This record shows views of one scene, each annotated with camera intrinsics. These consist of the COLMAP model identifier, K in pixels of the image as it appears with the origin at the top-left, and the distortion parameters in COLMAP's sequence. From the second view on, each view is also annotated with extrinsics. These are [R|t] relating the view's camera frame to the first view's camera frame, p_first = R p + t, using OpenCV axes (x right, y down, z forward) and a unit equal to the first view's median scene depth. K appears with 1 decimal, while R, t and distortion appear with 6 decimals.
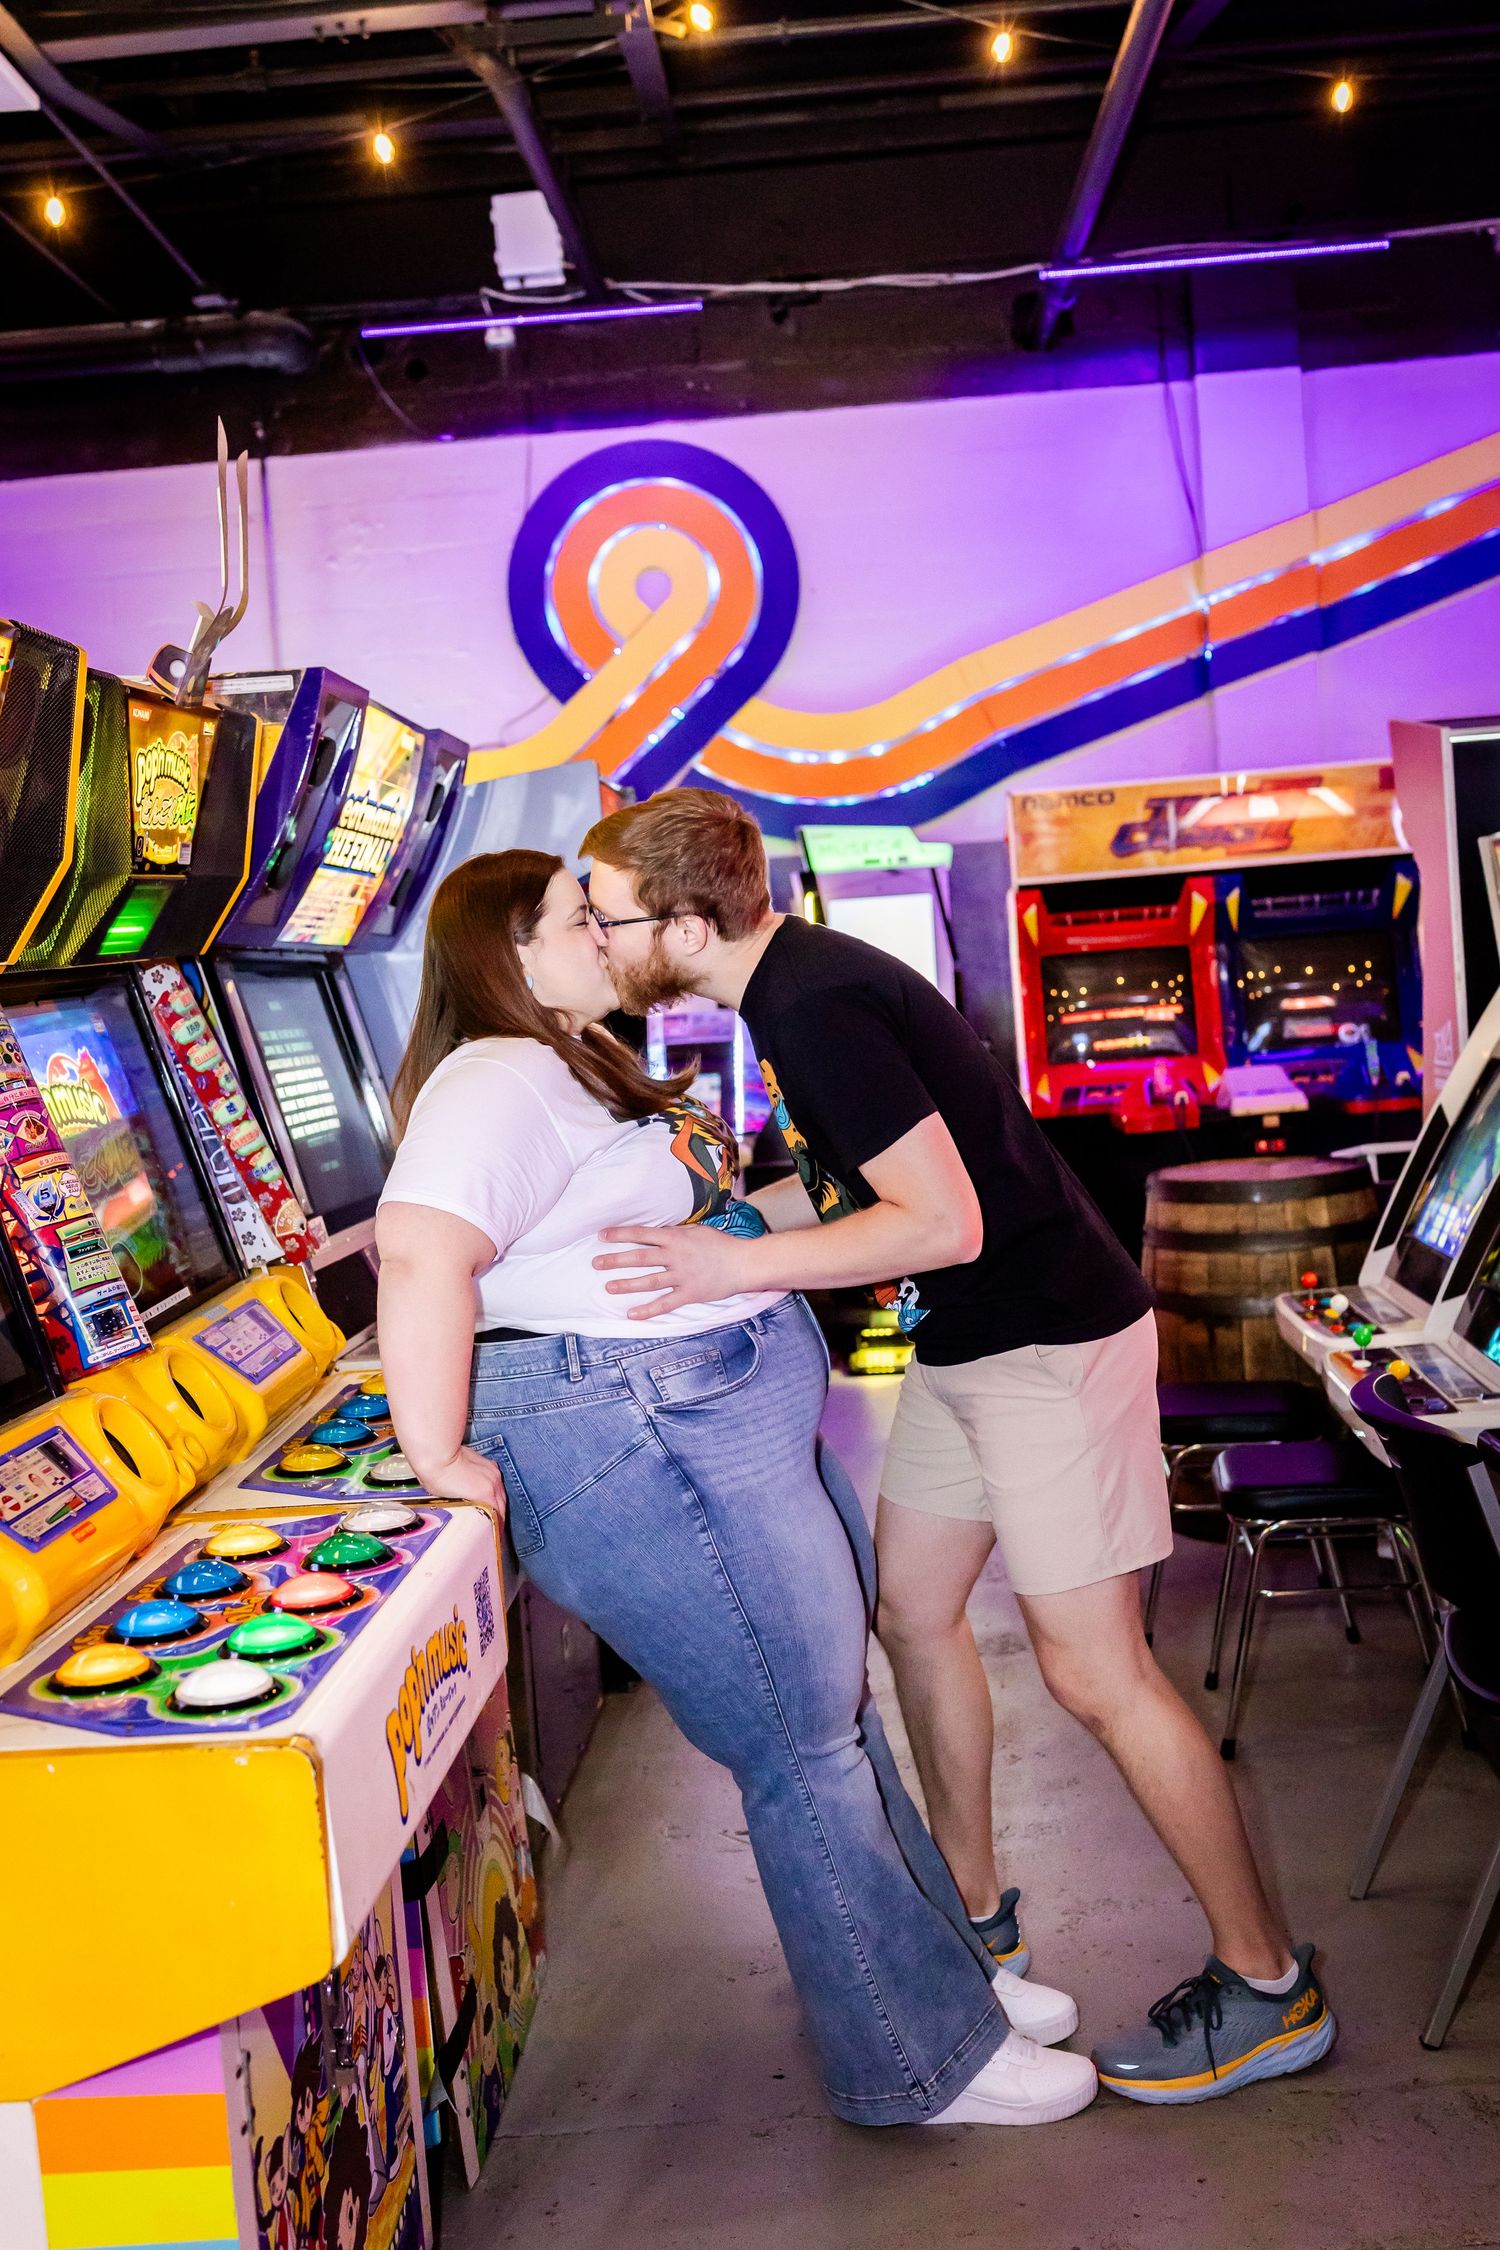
lens RADIAL K [[2229.0, 0, 750.0], [0, 2229.0, 1125.0], [0, 0, 1]] dist [0.010786, -0.023698]
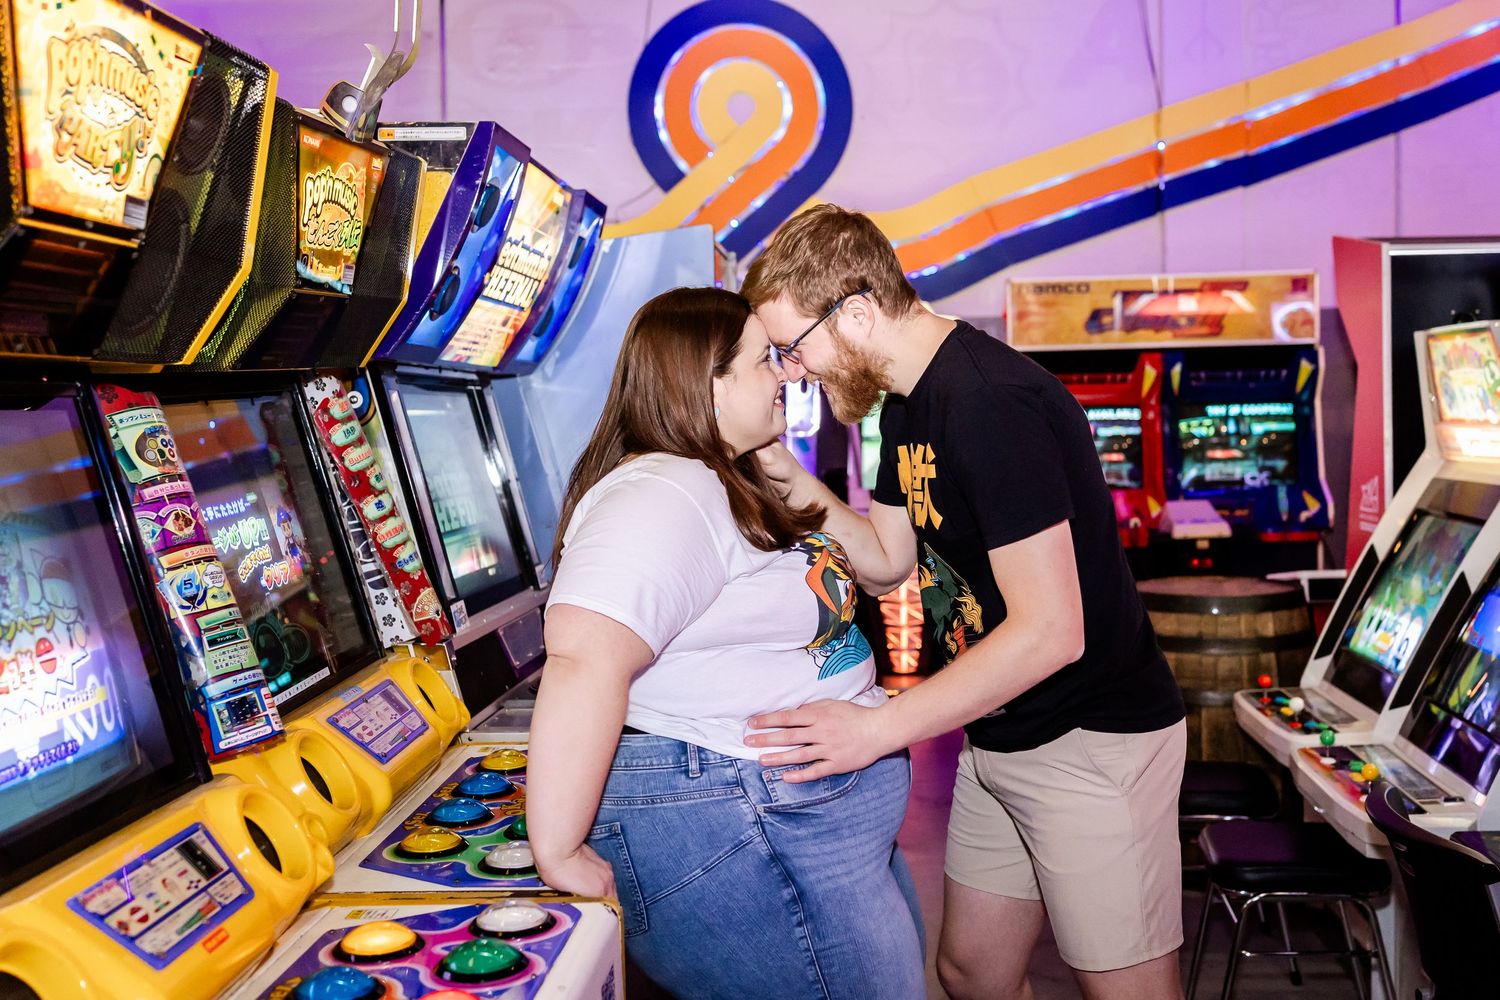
lens RADIAL K [[1589.7, 0, 875.7], [0, 1589.7, 454.8], [0, 0, 1]] dist [0.060973, 0.028508]
pose [[0.996497, 0.050369, 0.066765, -0.030465], [-0.047650, 0.997993, -0.041712, -0.008958], [-0.068732, 0.038385, 0.996896, 0.142667]]
